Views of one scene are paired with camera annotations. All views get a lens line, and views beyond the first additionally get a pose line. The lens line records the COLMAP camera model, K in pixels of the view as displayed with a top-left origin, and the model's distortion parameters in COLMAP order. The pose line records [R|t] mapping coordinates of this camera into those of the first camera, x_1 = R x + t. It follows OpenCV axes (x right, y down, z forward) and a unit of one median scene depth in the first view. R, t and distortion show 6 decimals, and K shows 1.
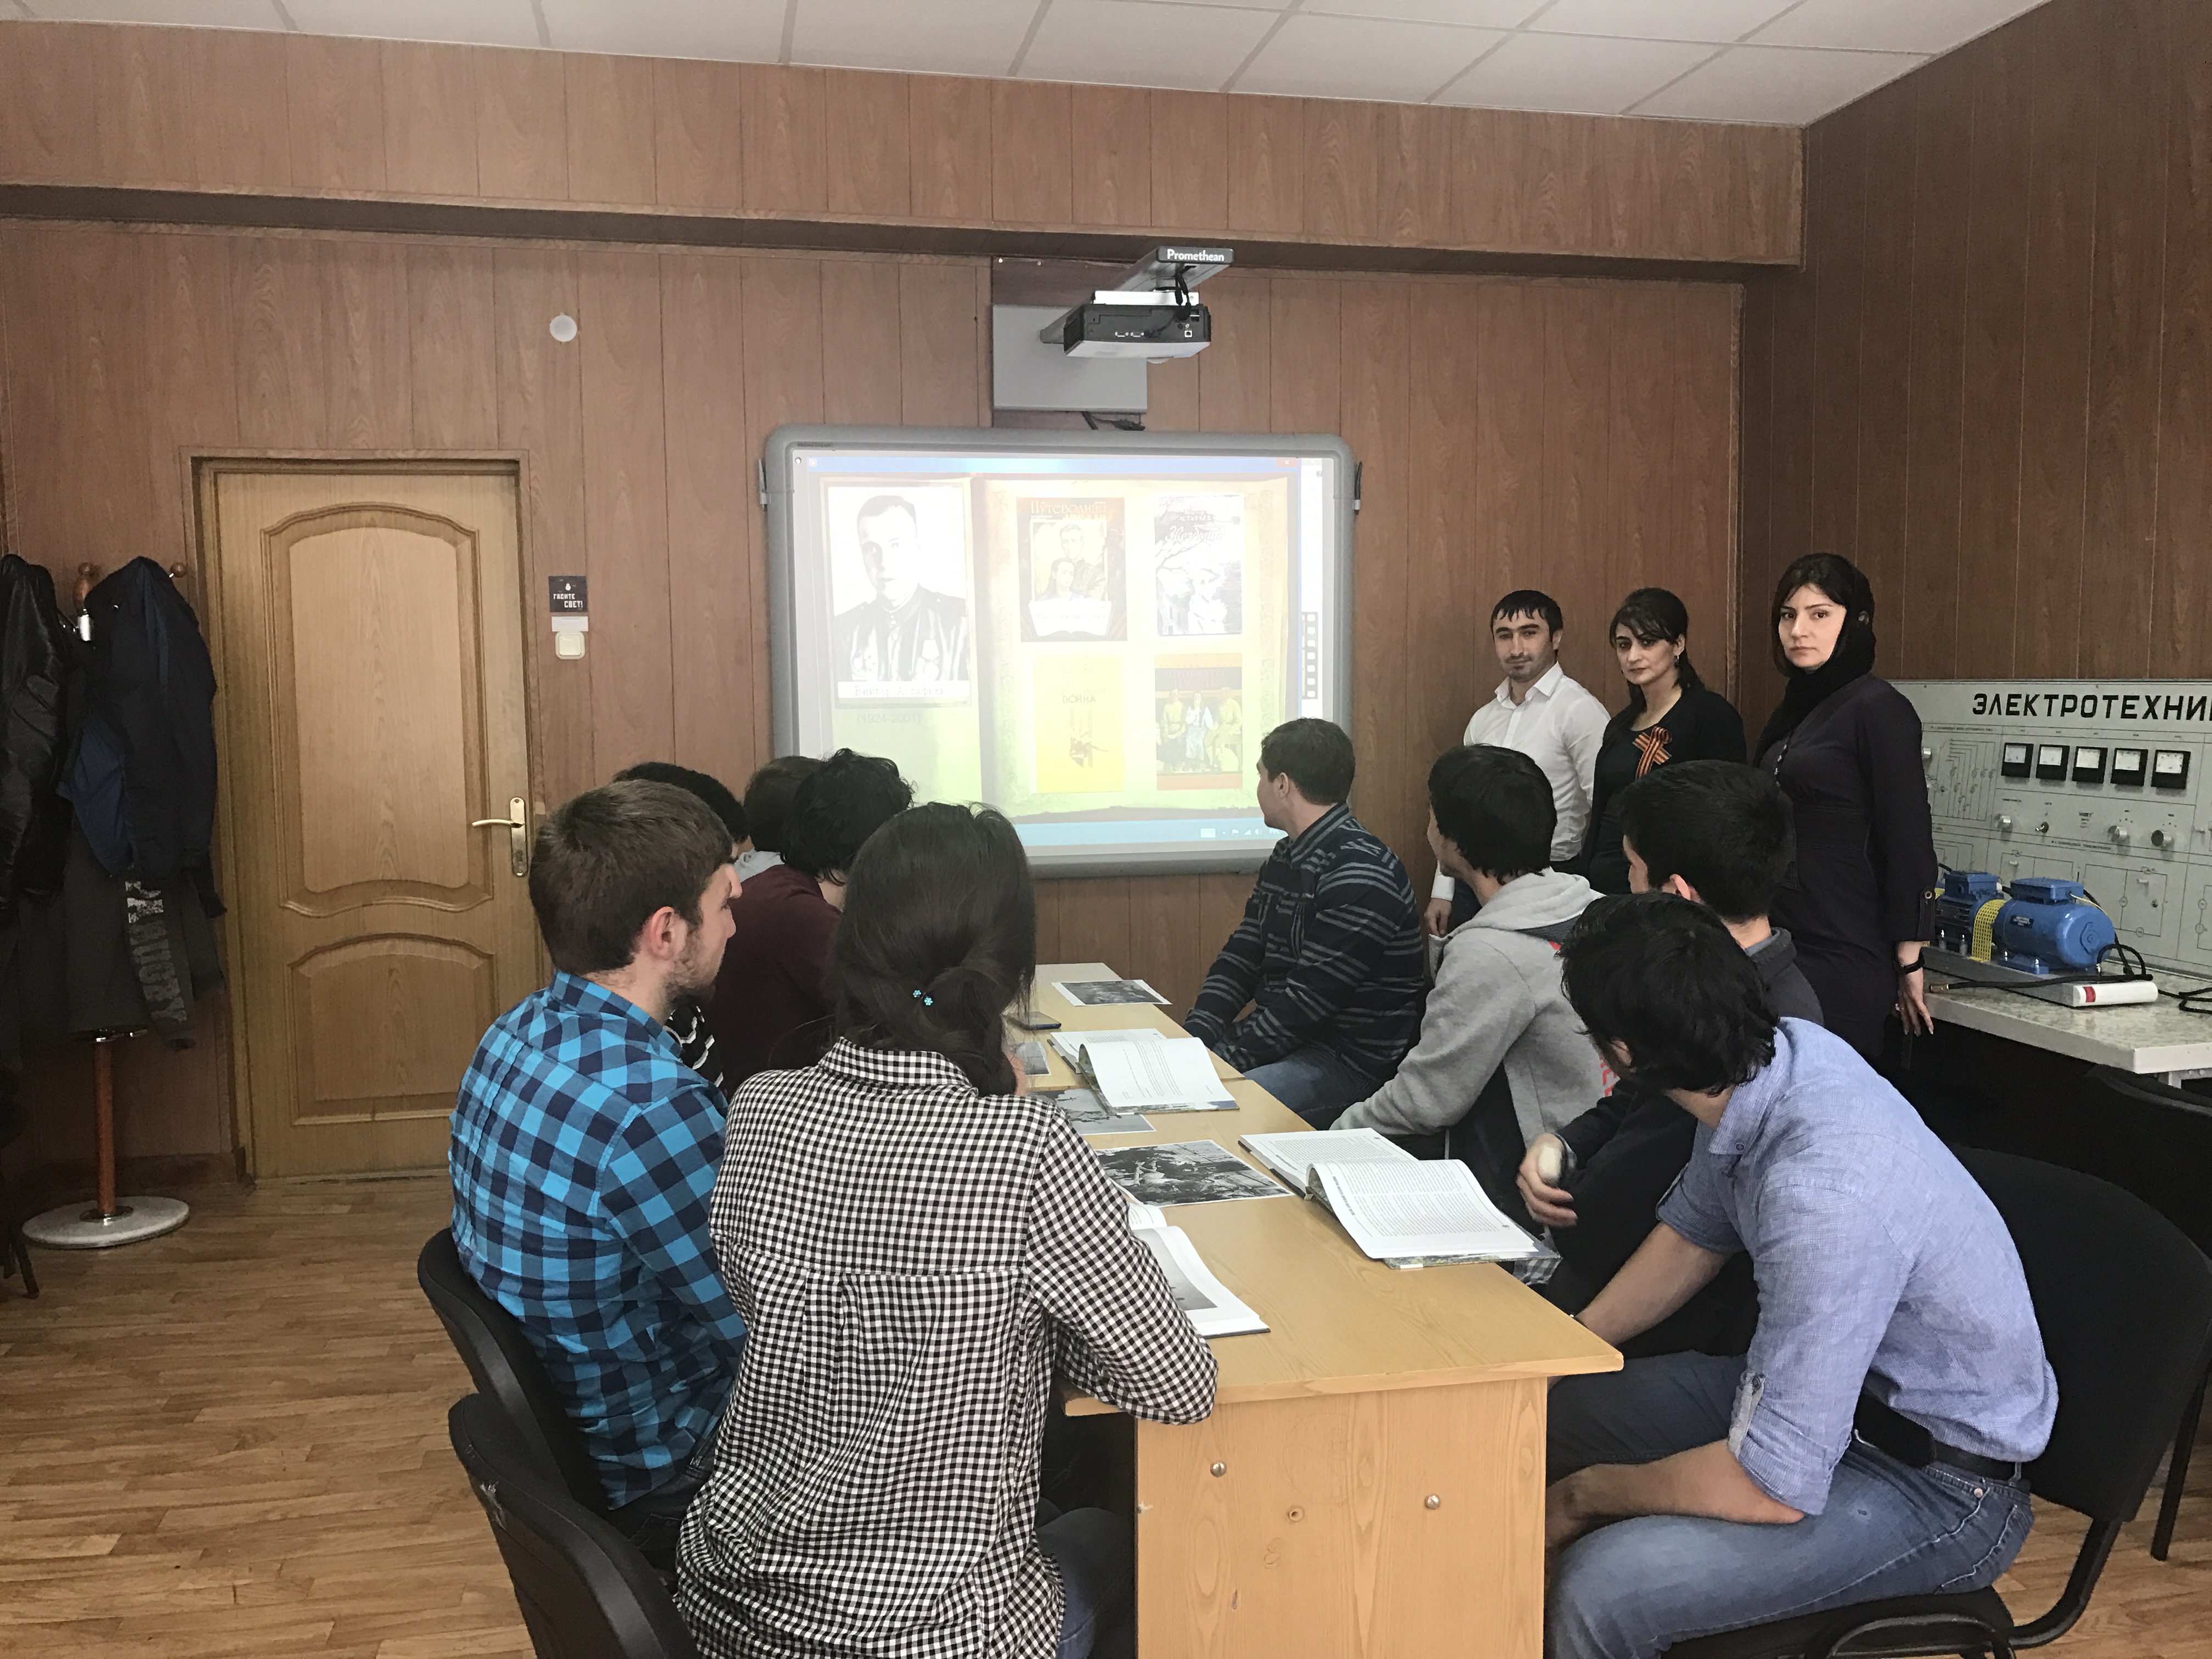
lens RADIAL K [[2074.6, 0, 1096.4], [0, 2074.6, 833.6], [0, 0, 1]] dist [-0.001235, -0.019289]
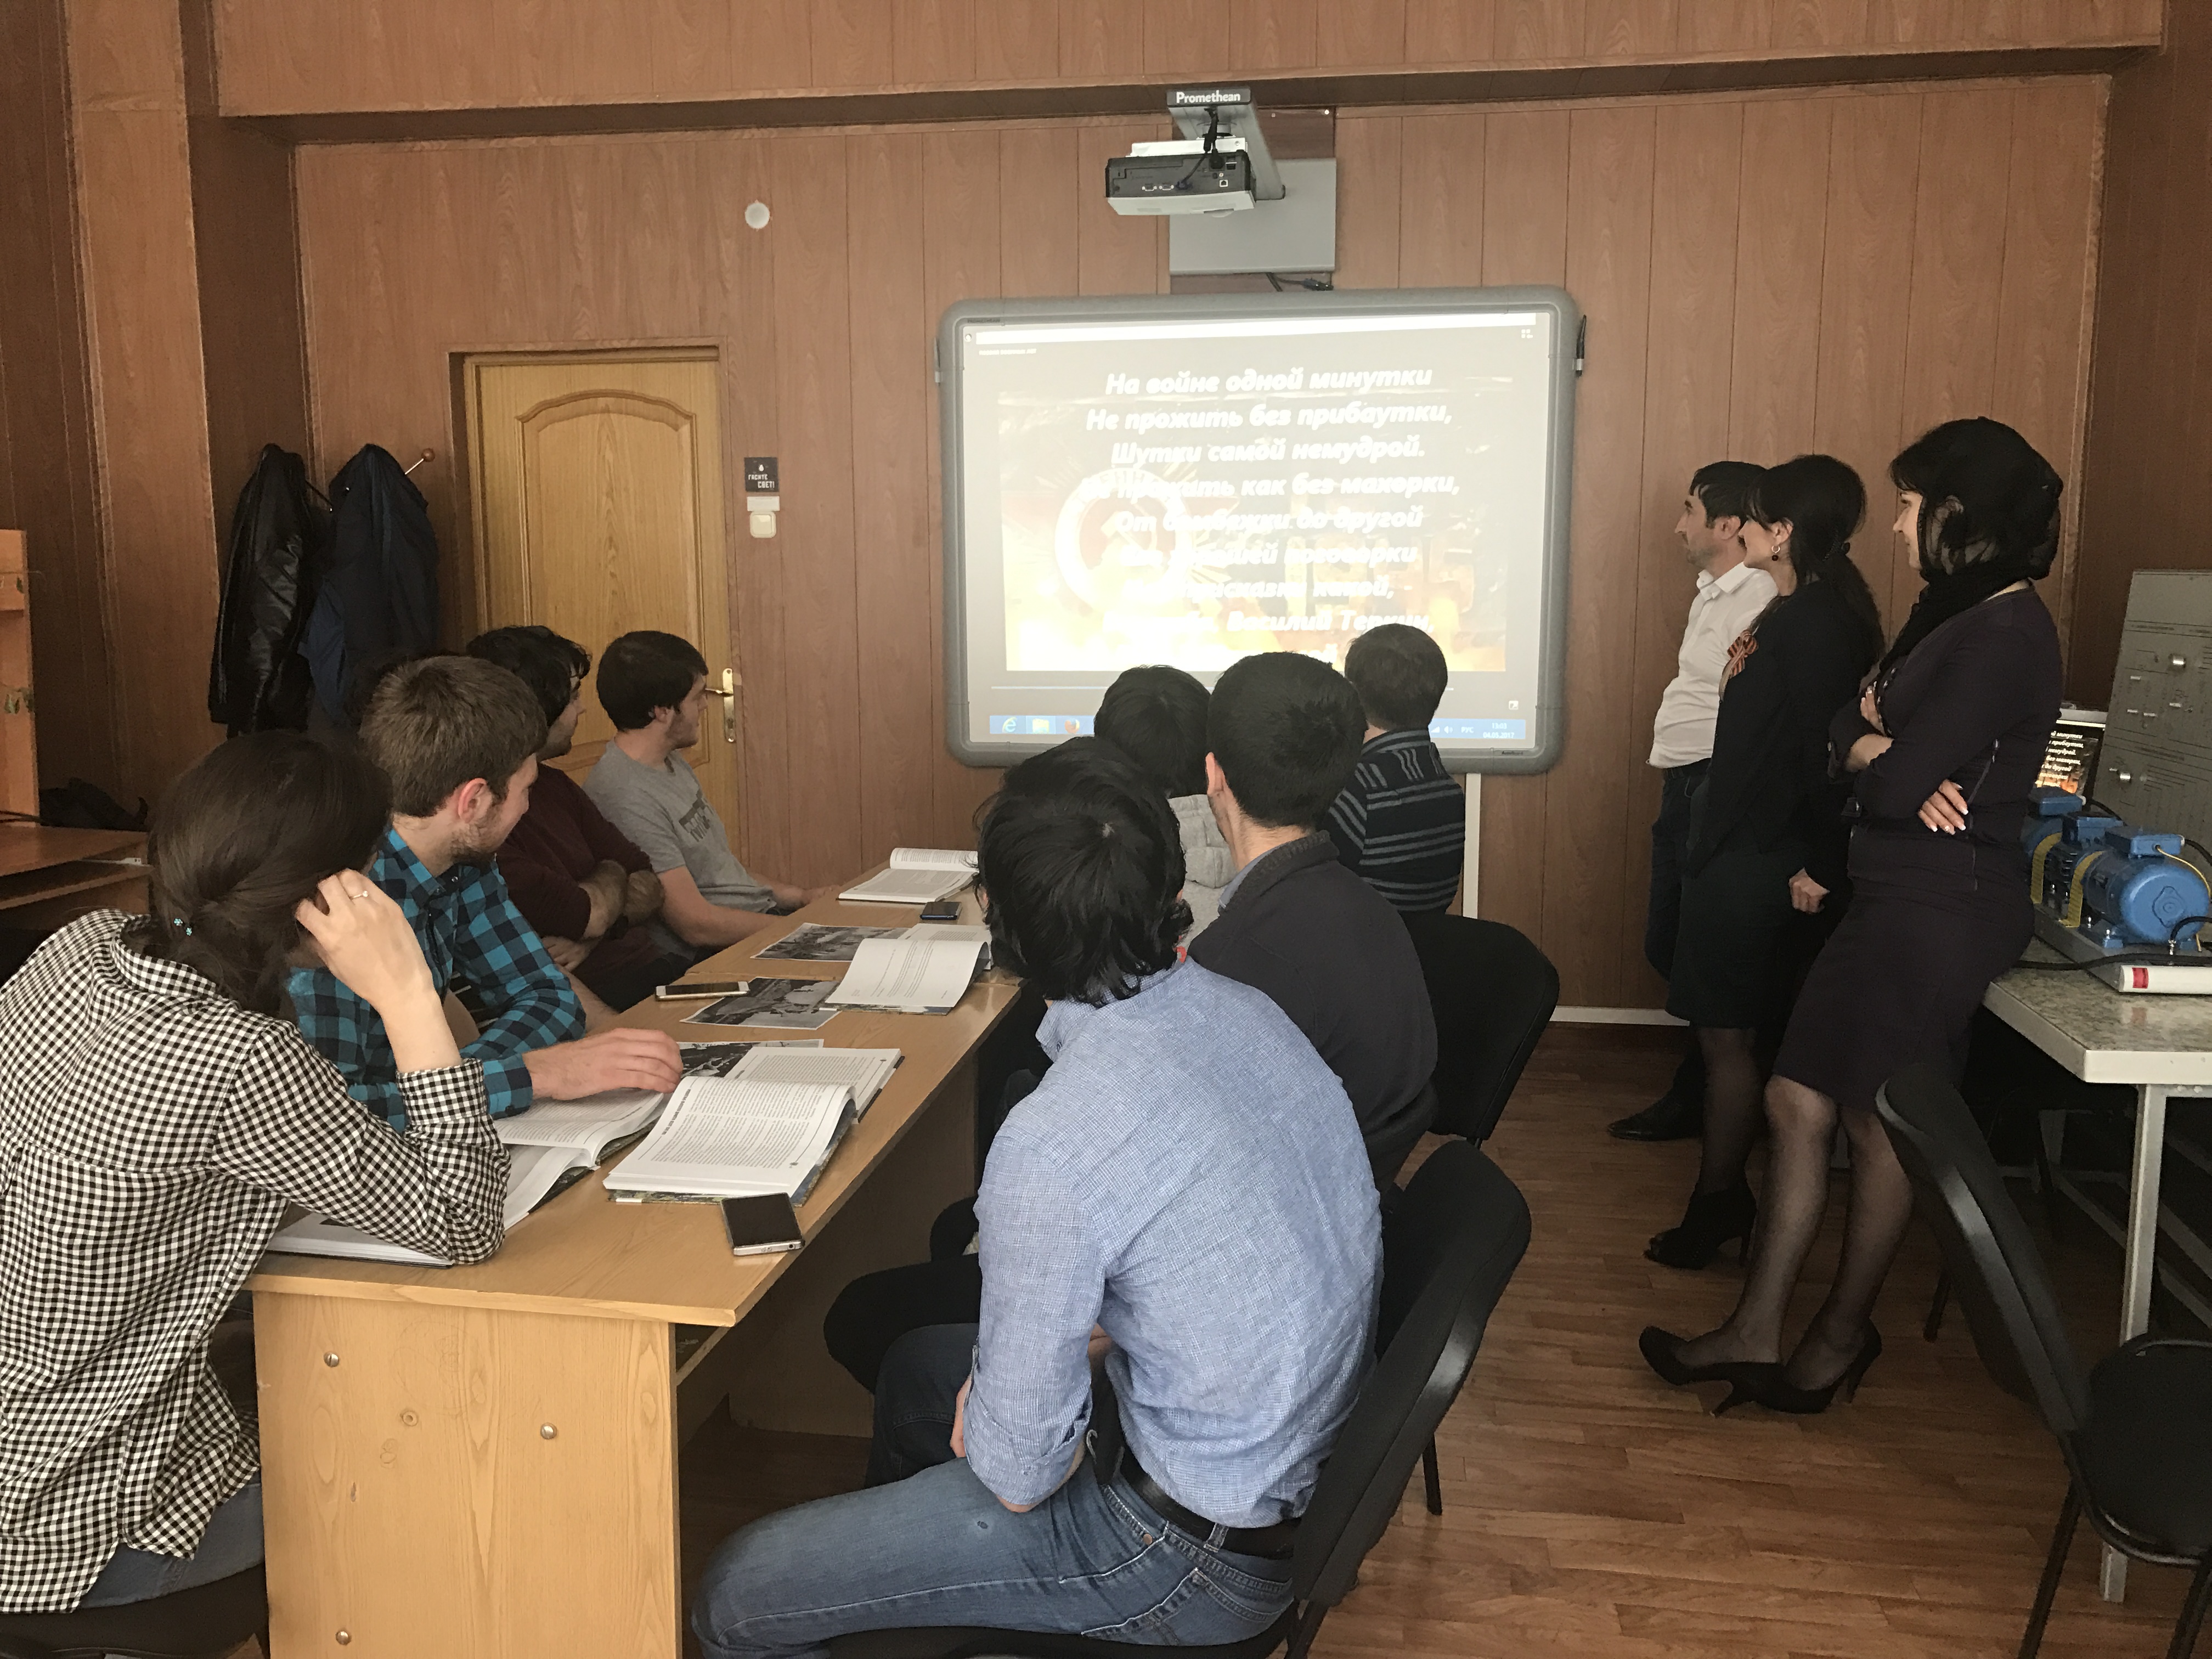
lens RADIAL K [[2074.6, 0, 1100.9], [0, 2074.6, 837.1], [0, 0, 1]] dist [-0.001235, -0.019289]
pose [[0.916577, 0.060297, -0.395286, 0.328110], [-0.036837, 0.997094, 0.066681, -0.009677], [0.398158, -0.046557, 0.916134, 0.105738]]
